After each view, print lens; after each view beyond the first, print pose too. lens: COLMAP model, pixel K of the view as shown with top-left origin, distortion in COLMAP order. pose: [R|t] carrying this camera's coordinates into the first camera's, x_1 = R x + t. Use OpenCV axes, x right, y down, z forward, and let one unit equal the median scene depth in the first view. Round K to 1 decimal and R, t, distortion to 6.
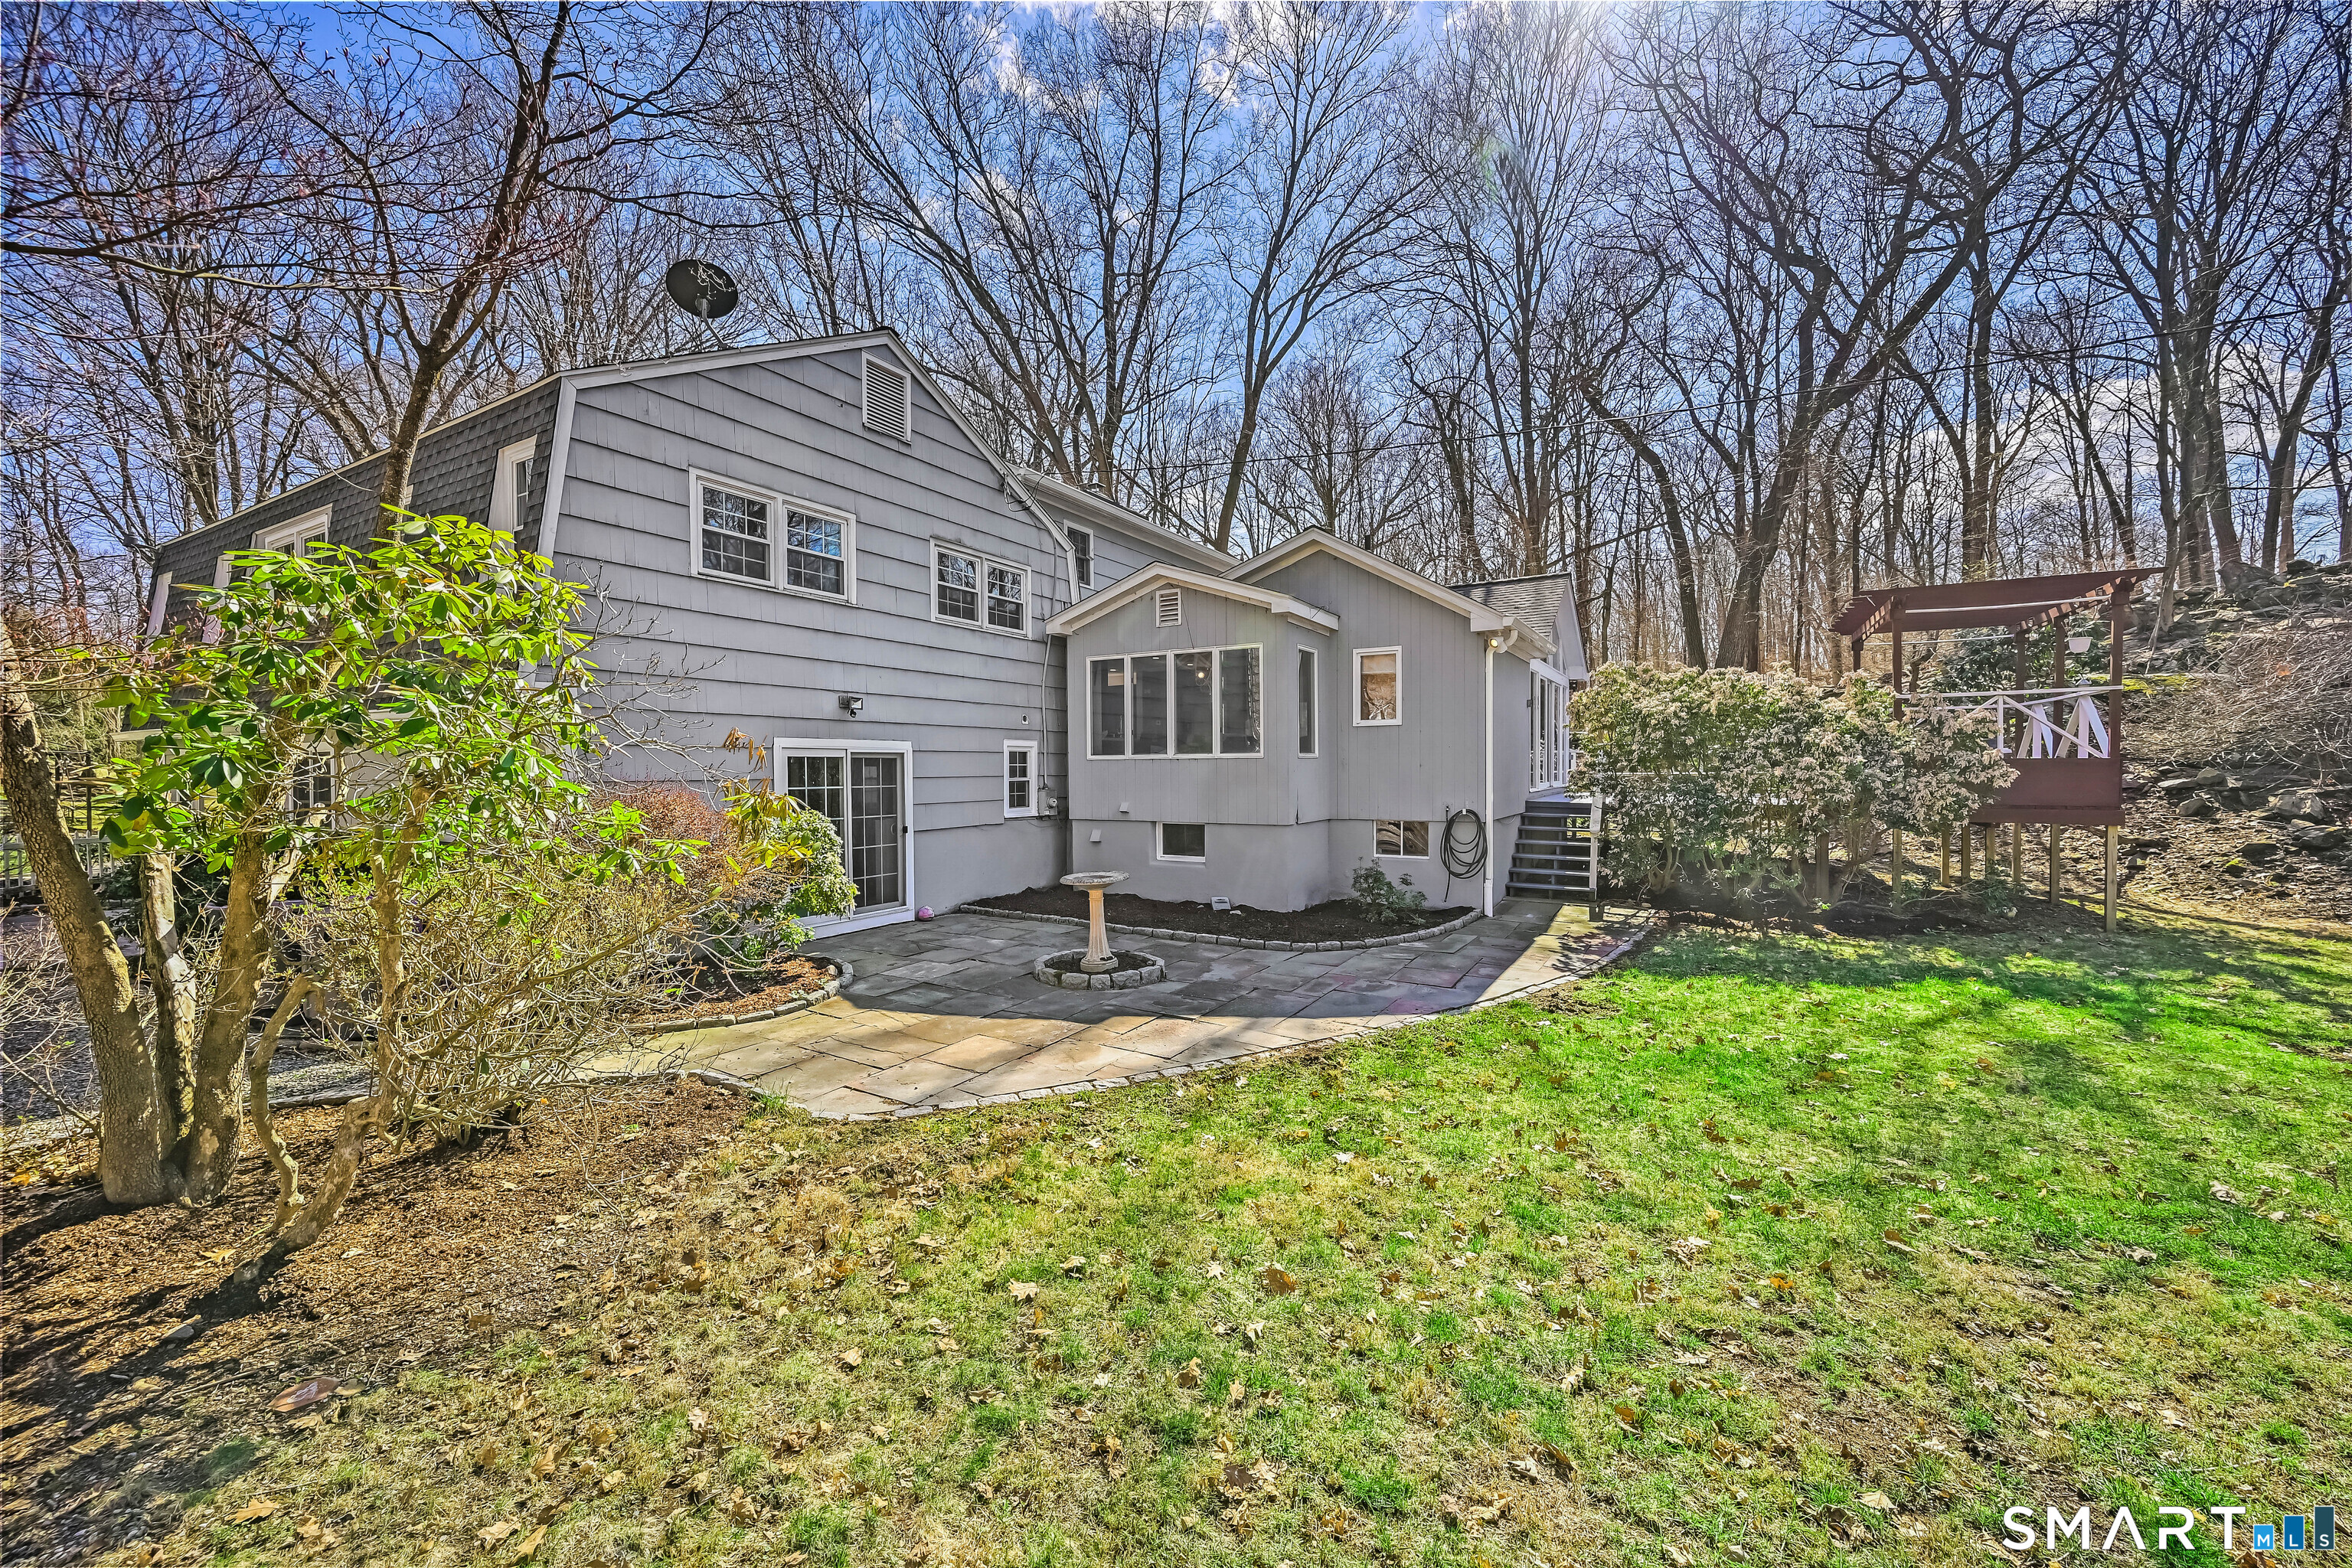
lens RADIAL K [[919.7, 0, 1178.7], [0, 919.7, 776.2], [0, 0, 1]] dist [-0.003518, 0.000433]
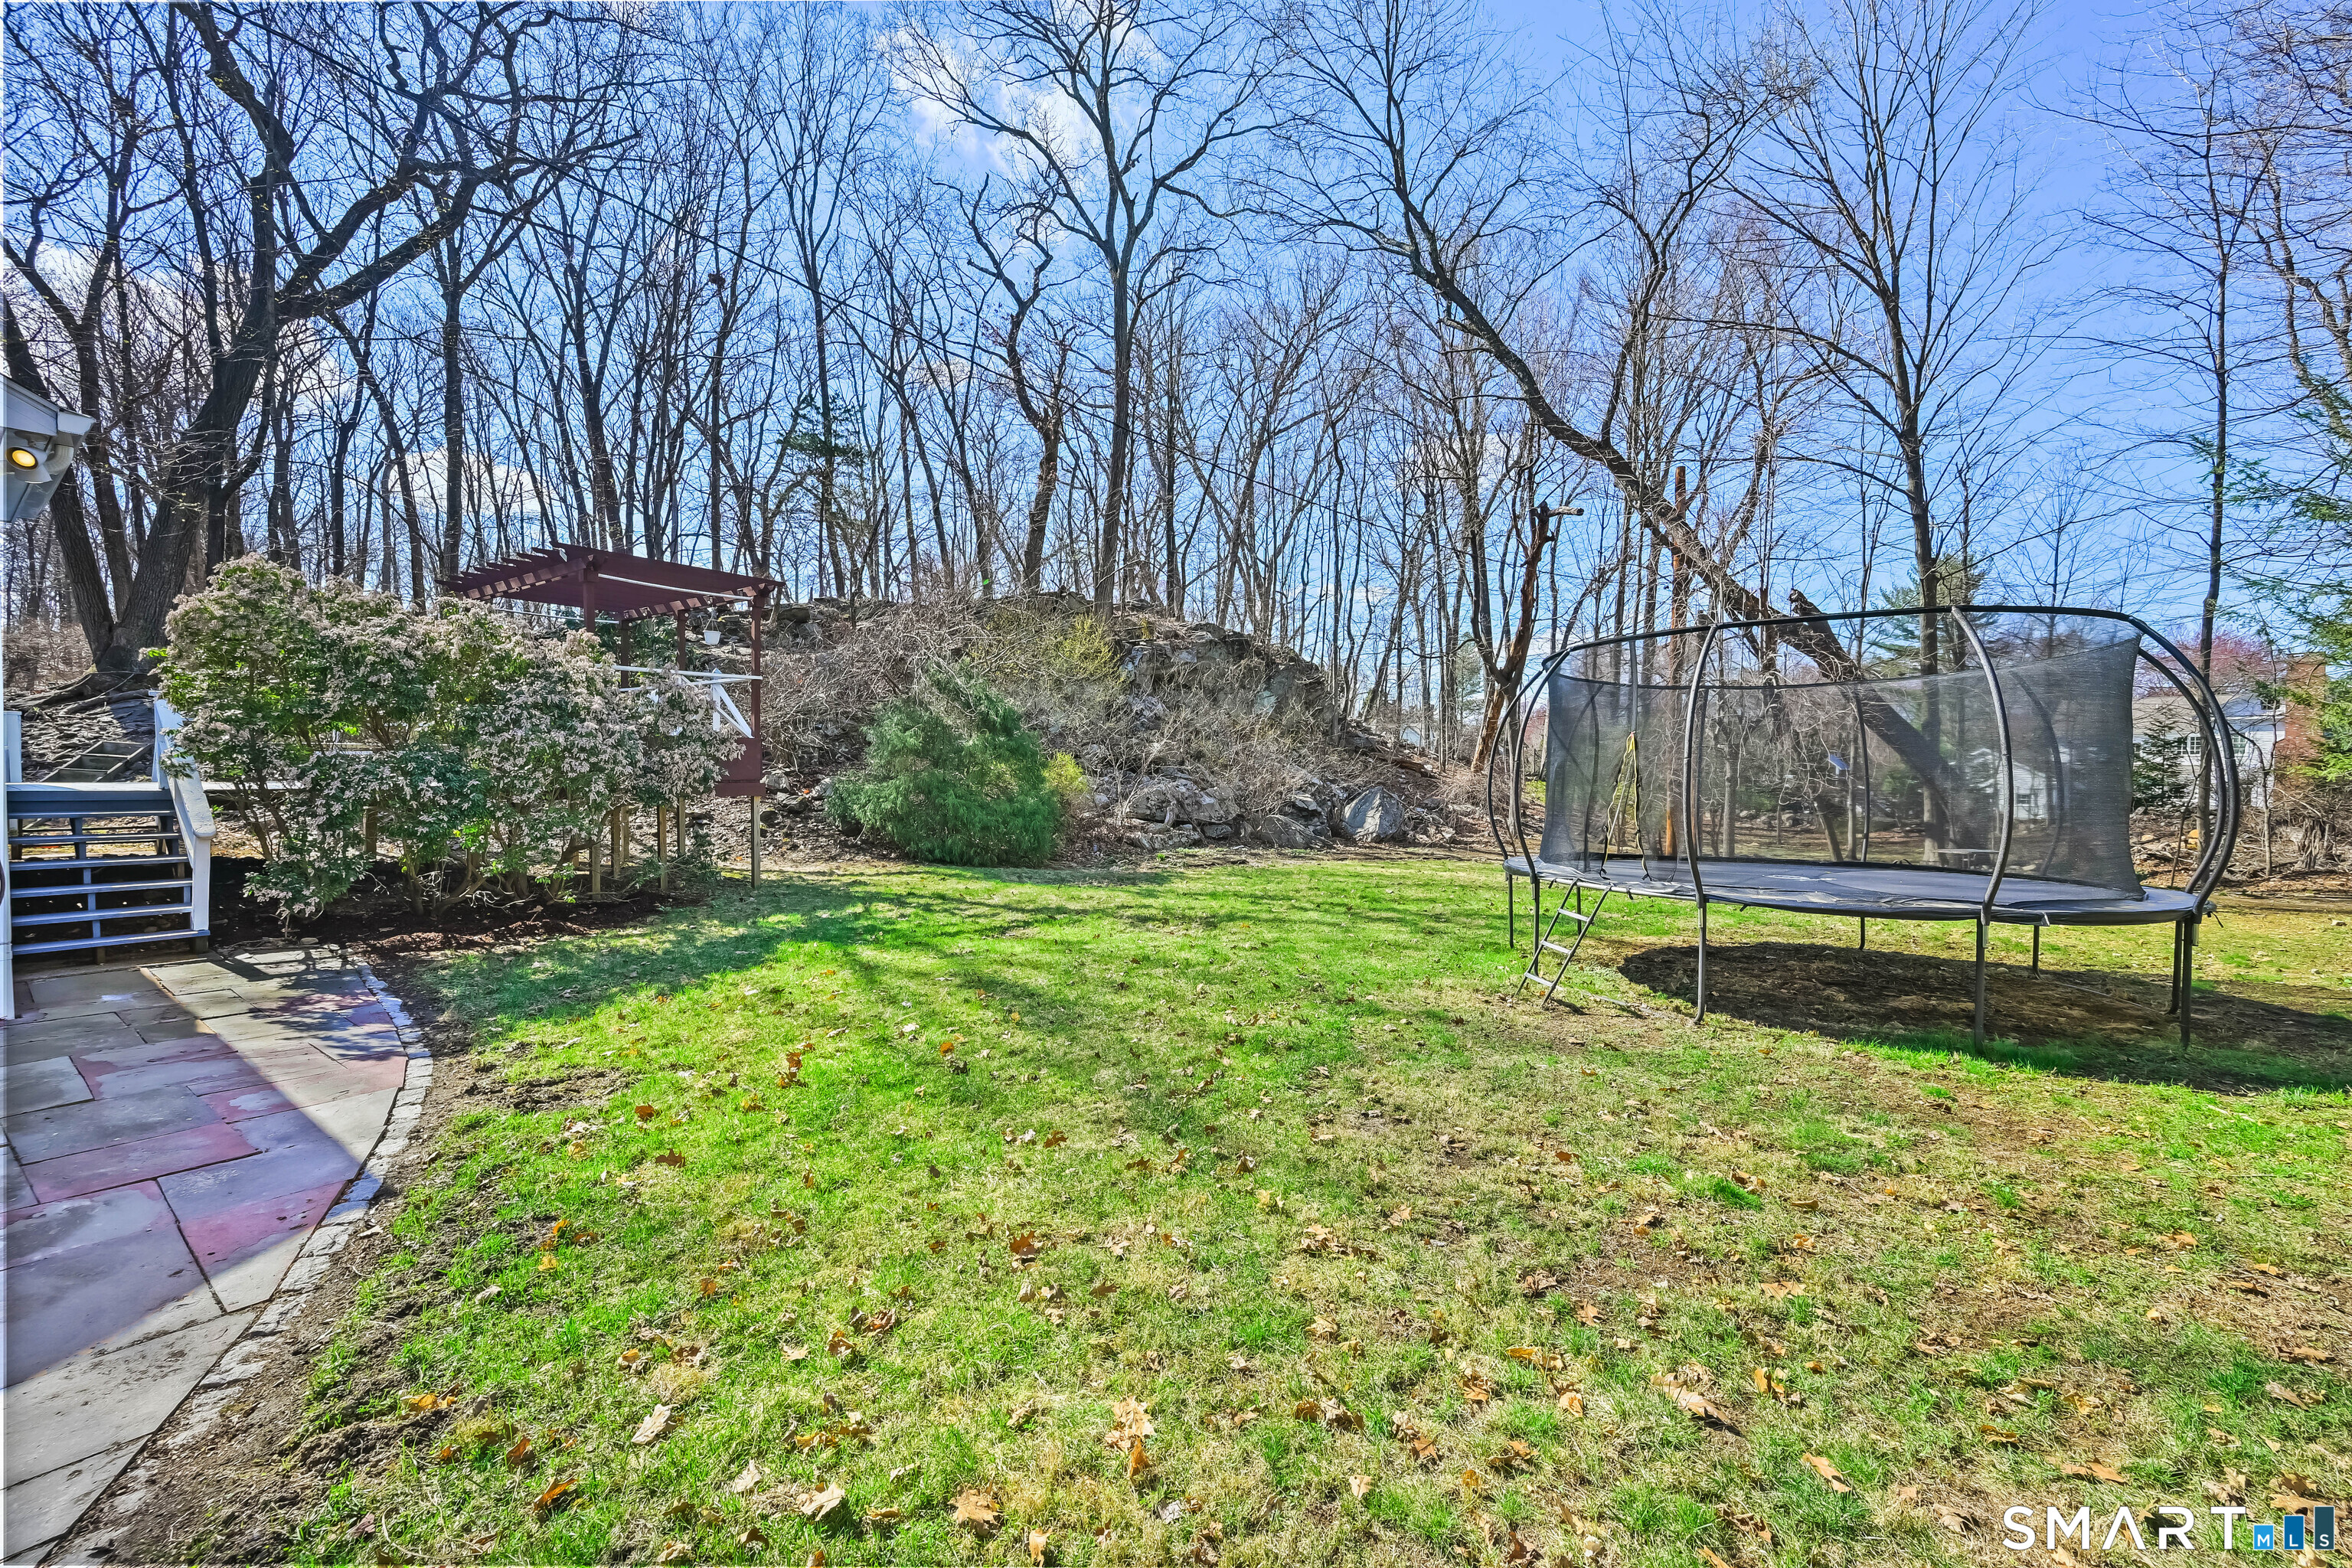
lens RADIAL K [[919.7, 0, 1179.7], [0, 919.7, 788.5], [0, 0, 1]] dist [-0.003518, 0.000433]
pose [[0.082216, -0.017766, 0.996456, -0.164081], [0.005468, 0.999834, 0.017376, 0.042659], [-0.996600, 0.004020, 0.082299, 0.588531]]
